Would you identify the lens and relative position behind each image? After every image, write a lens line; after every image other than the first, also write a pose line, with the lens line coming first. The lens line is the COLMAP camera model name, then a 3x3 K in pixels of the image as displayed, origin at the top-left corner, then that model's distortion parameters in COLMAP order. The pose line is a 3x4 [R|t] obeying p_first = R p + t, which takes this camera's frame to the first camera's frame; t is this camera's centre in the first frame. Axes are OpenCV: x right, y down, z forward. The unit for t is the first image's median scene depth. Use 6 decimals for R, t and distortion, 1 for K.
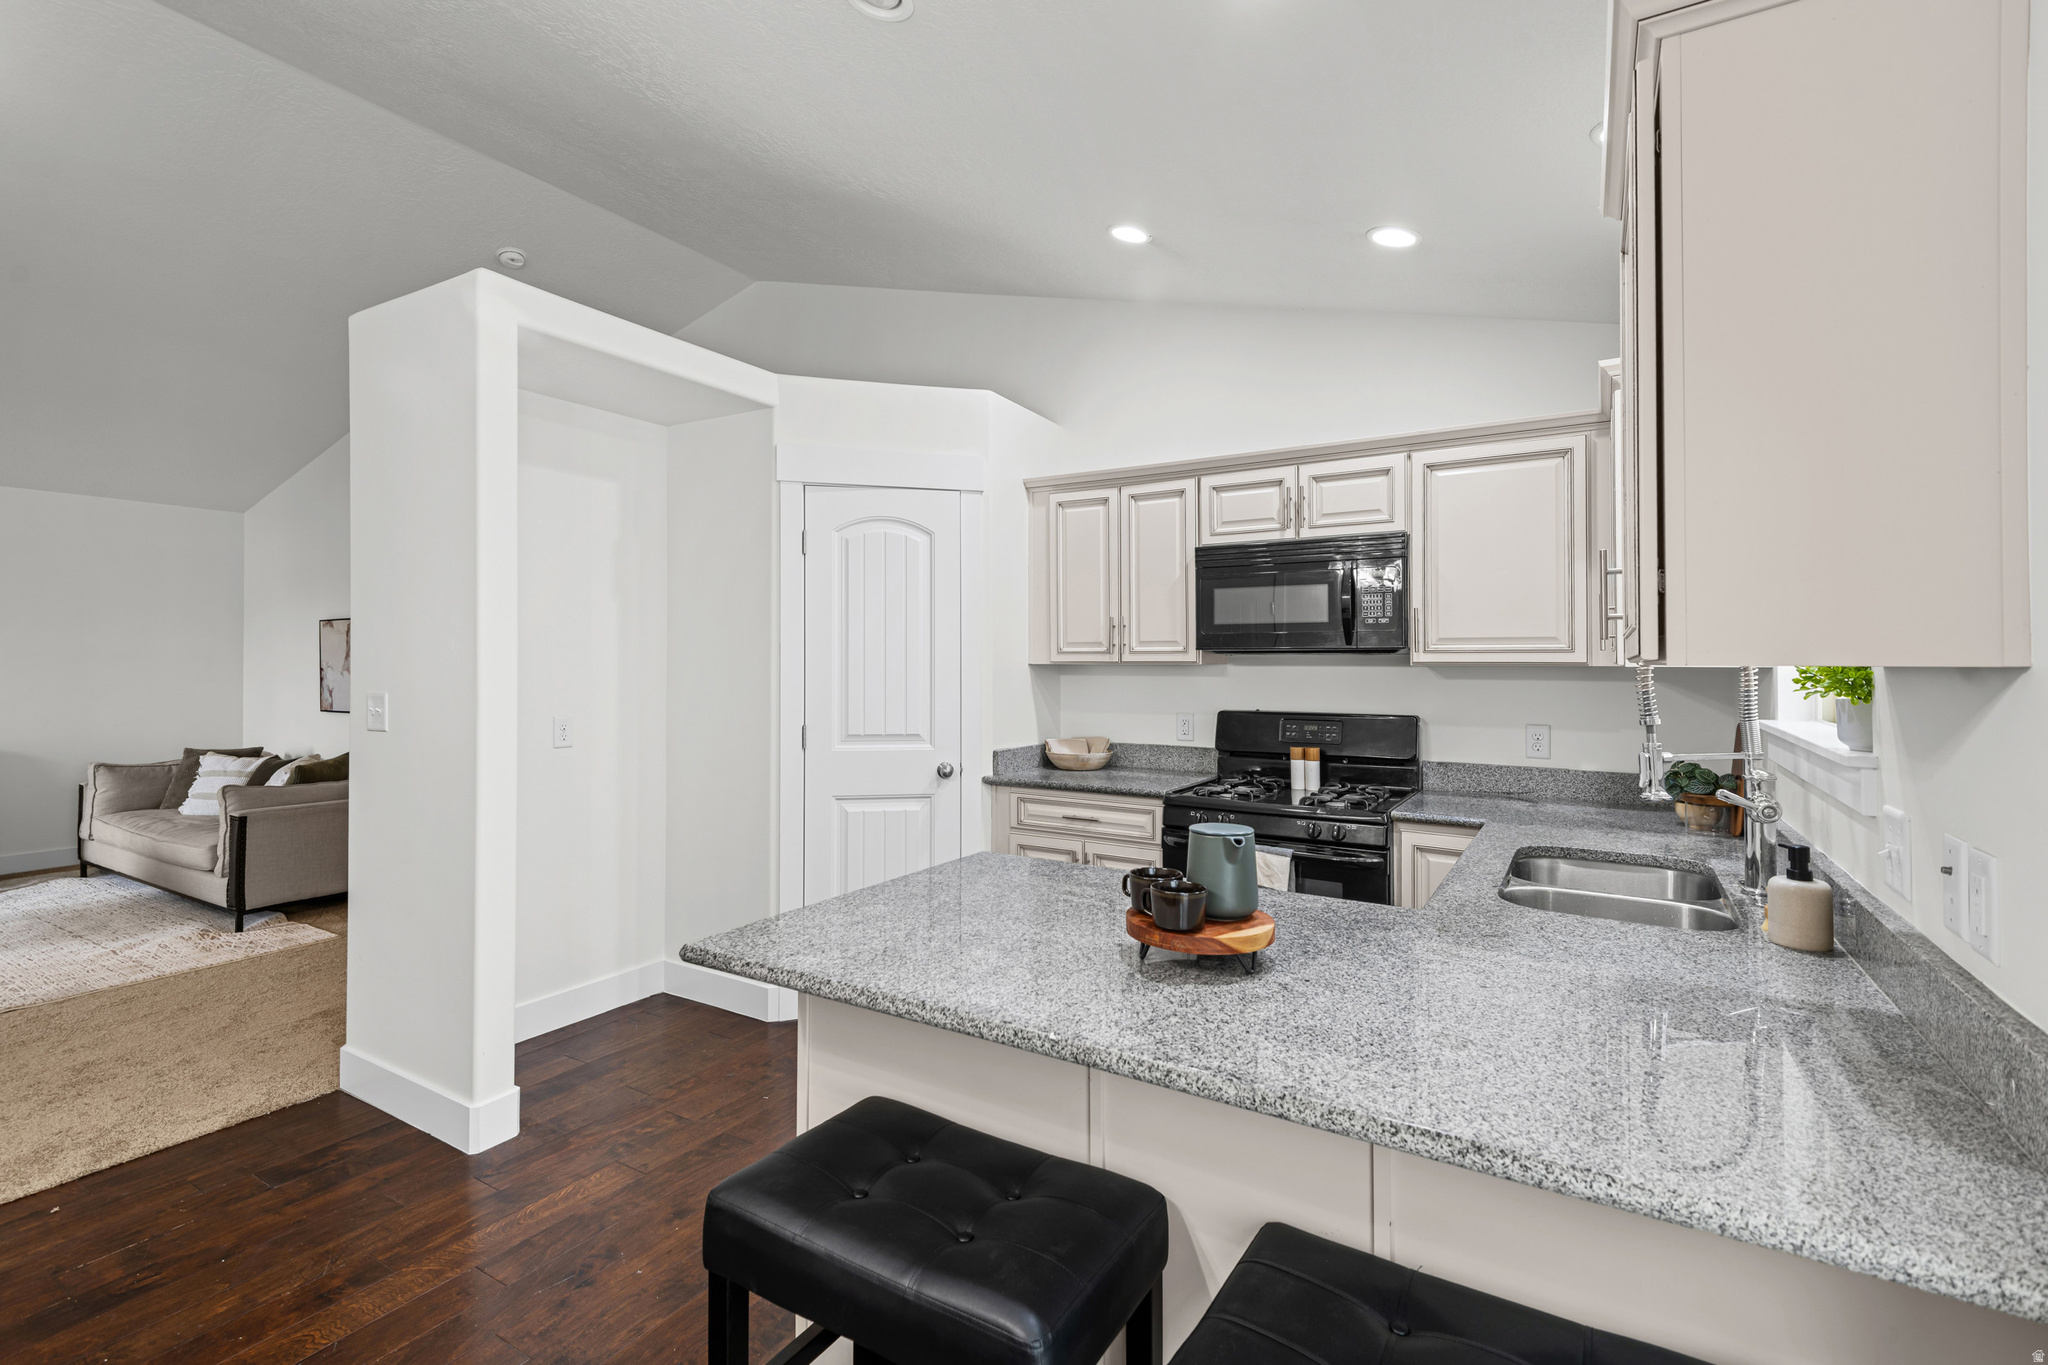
lens RADIAL K [[916.1, 0, 1000.8], [0, 916.1, 646.1], [0, 0, 1]] dist [0.012700, -0.005948]
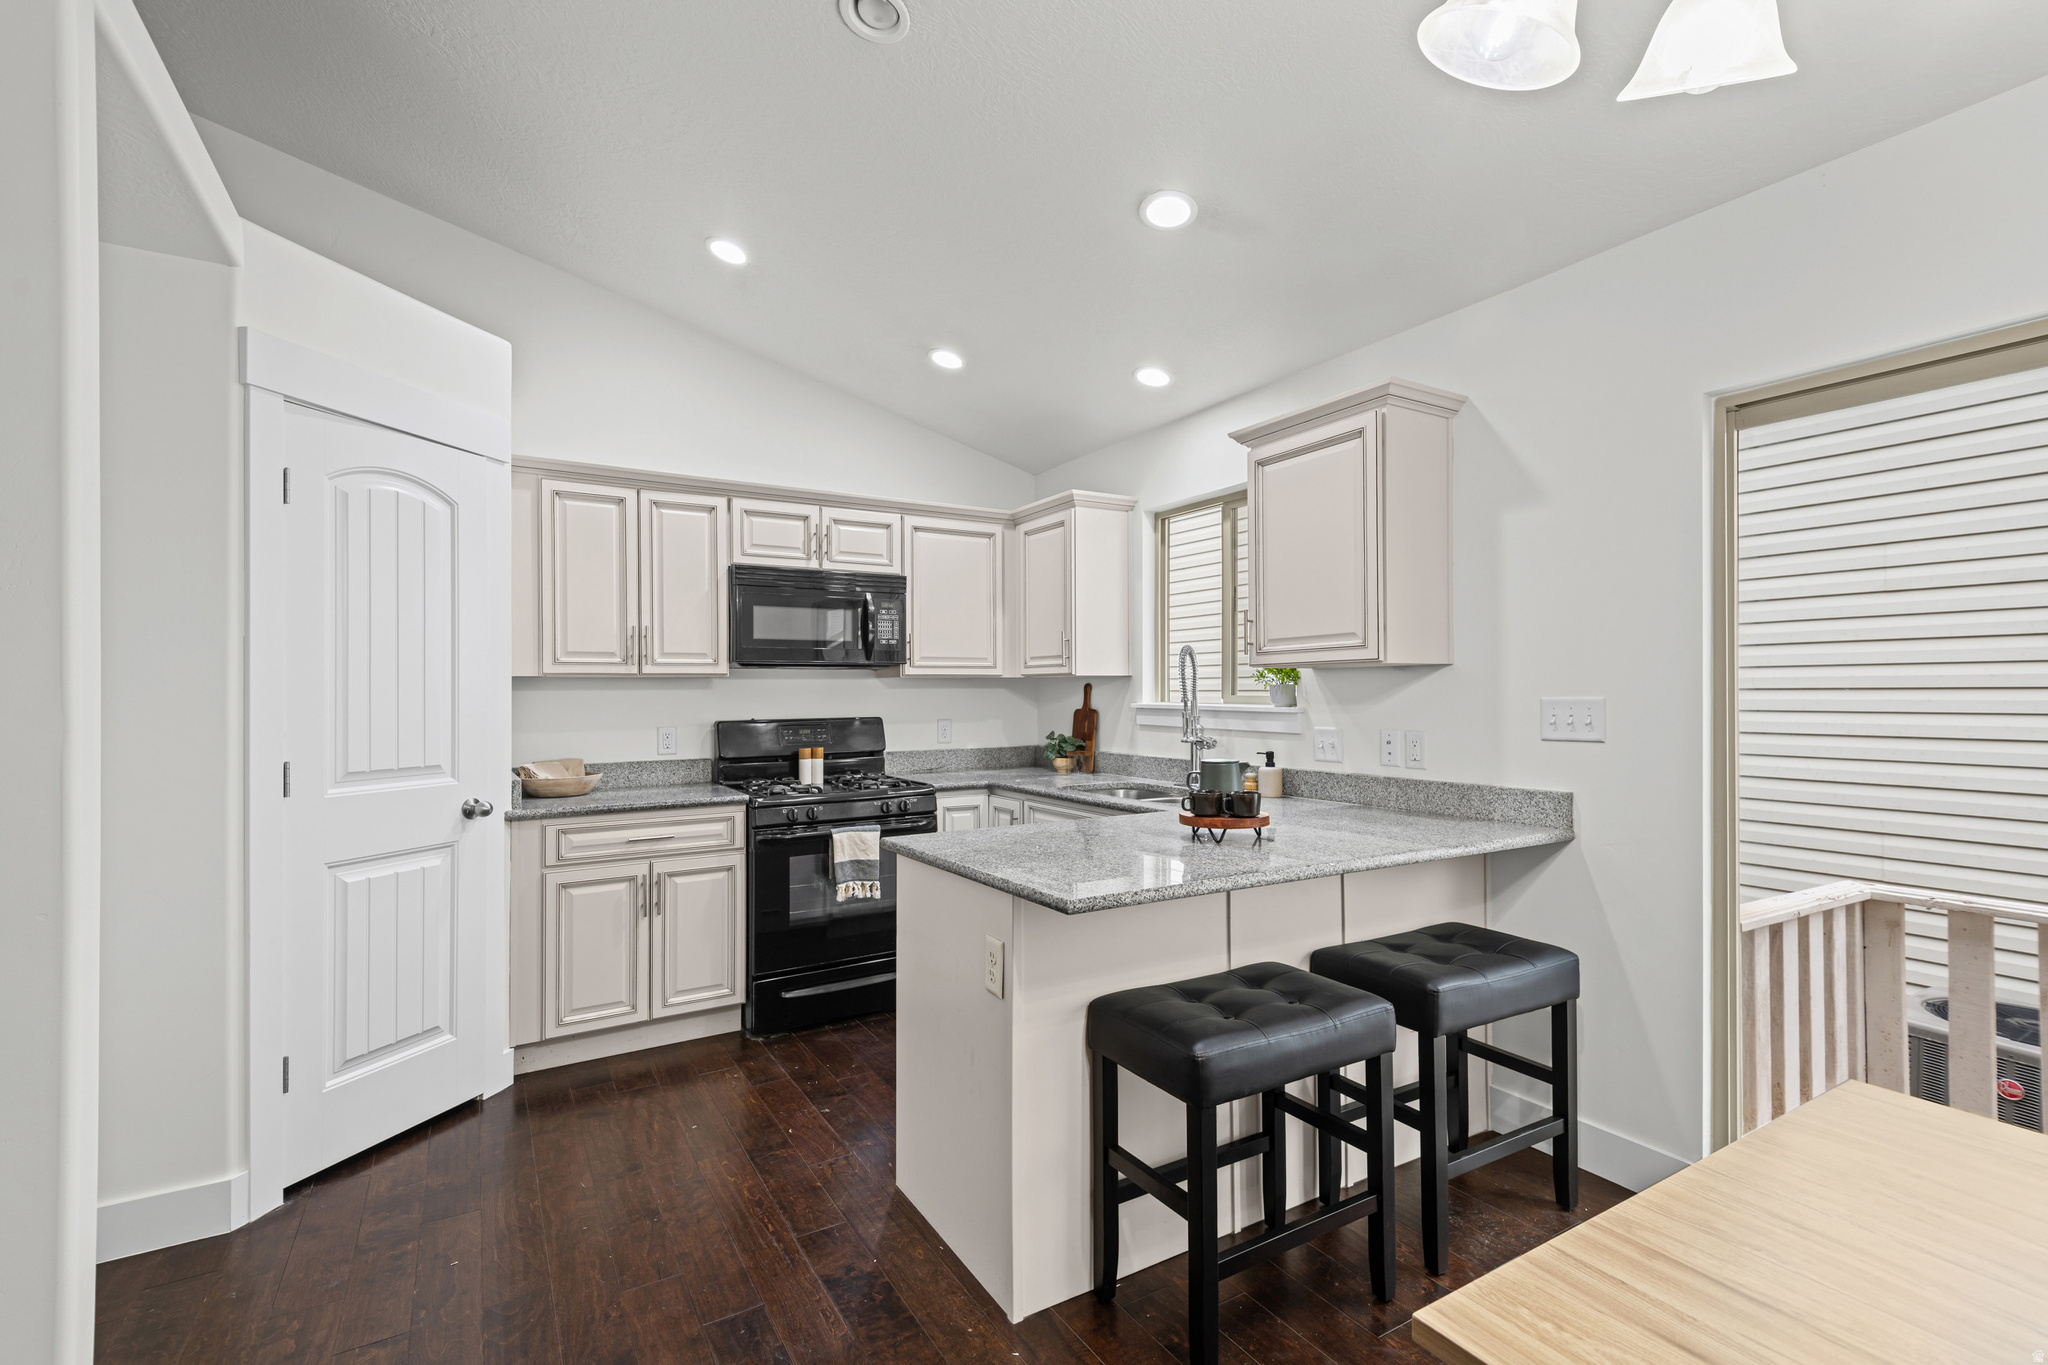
lens RADIAL K [[916.1, 0, 1028.9], [0, 916.1, 682.9], [0, 0, 1]] dist [0.012700, -0.005948]
pose [[0.442613, 0.004352, 0.896702, -0.567617], [-0.006252, 0.999979, -0.001767, 0.026733], [-0.896691, -0.004824, 0.442631, 0.225733]]
